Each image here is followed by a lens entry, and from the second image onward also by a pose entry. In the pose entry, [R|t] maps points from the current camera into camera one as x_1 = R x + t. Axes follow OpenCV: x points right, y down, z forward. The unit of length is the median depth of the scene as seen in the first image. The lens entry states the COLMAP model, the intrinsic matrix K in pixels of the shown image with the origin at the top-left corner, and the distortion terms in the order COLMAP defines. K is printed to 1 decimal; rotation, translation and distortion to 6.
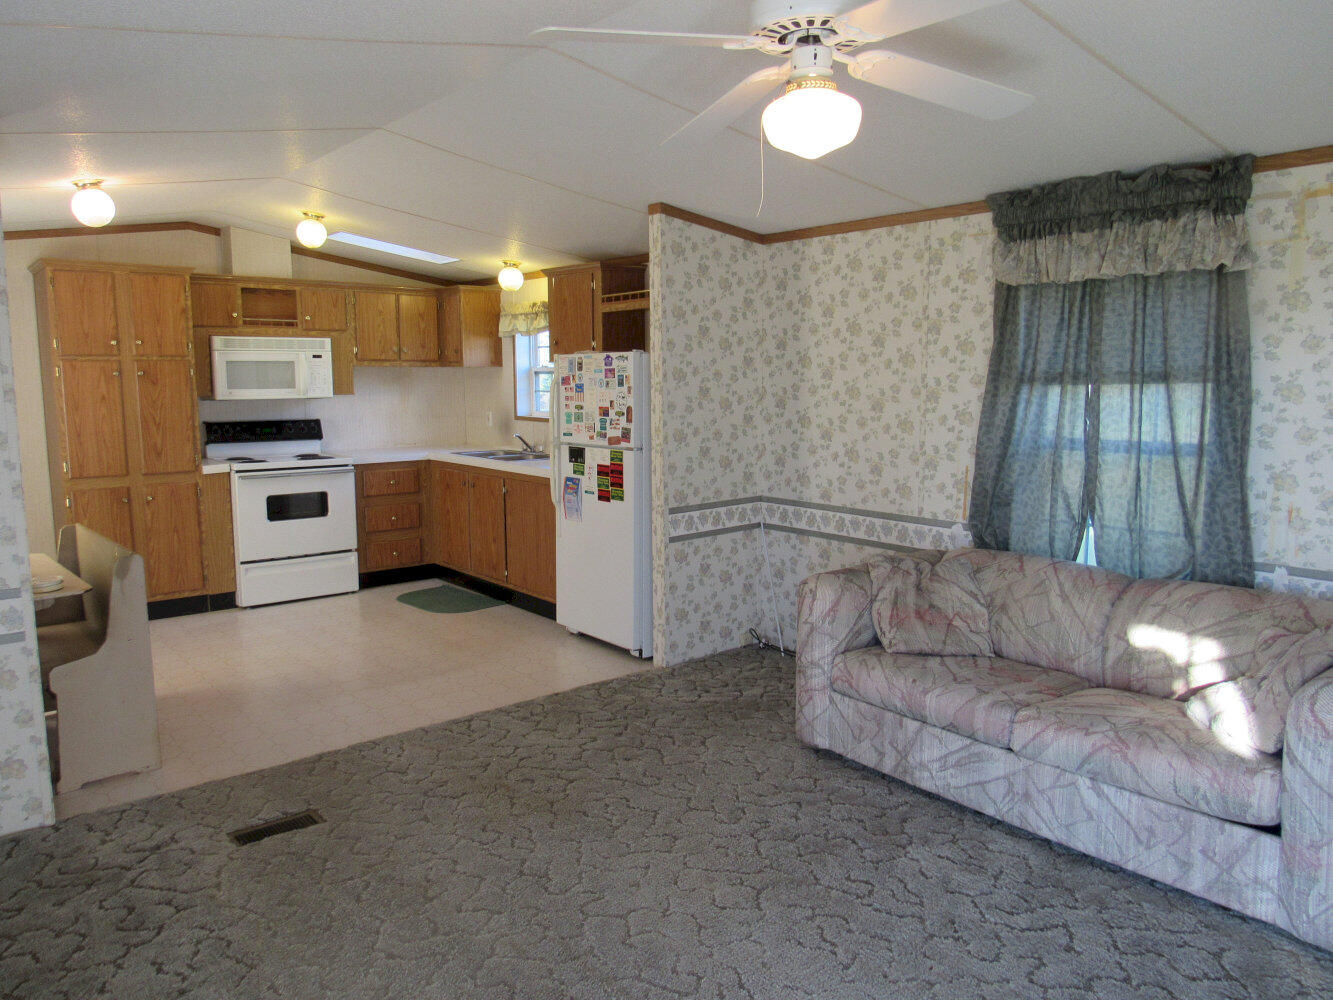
lens RADIAL K [[932.9, 0, 666.5], [0, 932.9, 500.0], [0, 0, 1]] dist [-0.056930, -0.001293]
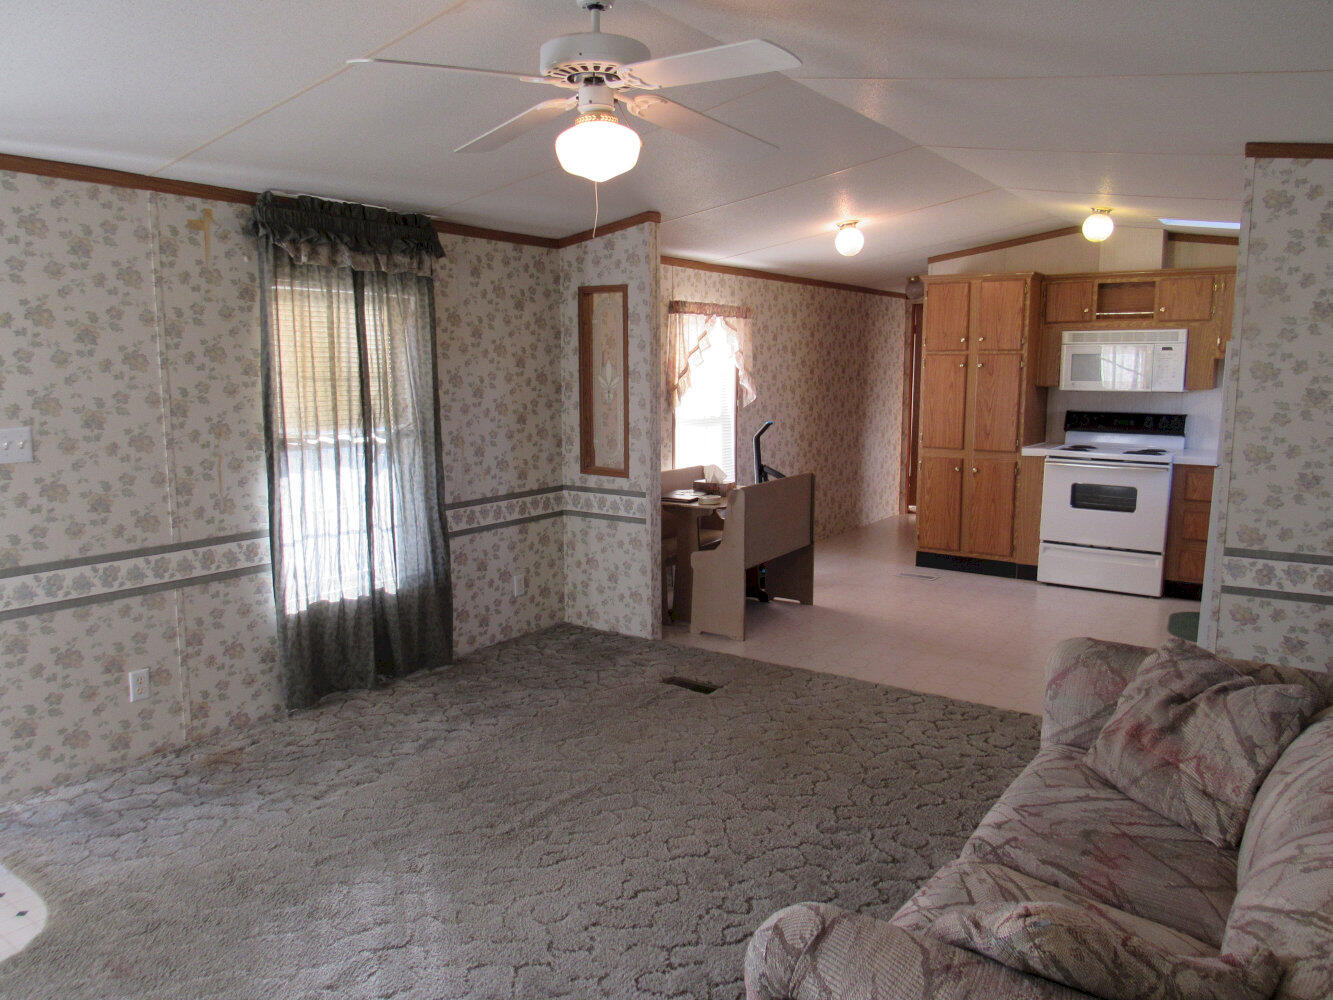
lens RADIAL K [[939.6, 0, 666.5], [0, 939.6, 500.0], [0, 0, 1]] dist [-0.044245, -0.001949]
pose [[0.245771, 0.136673, -0.959644, 0.484766], [-0.128272, 0.985889, 0.107560, -0.041157], [0.960803, 0.096660, 0.259834, 0.290984]]
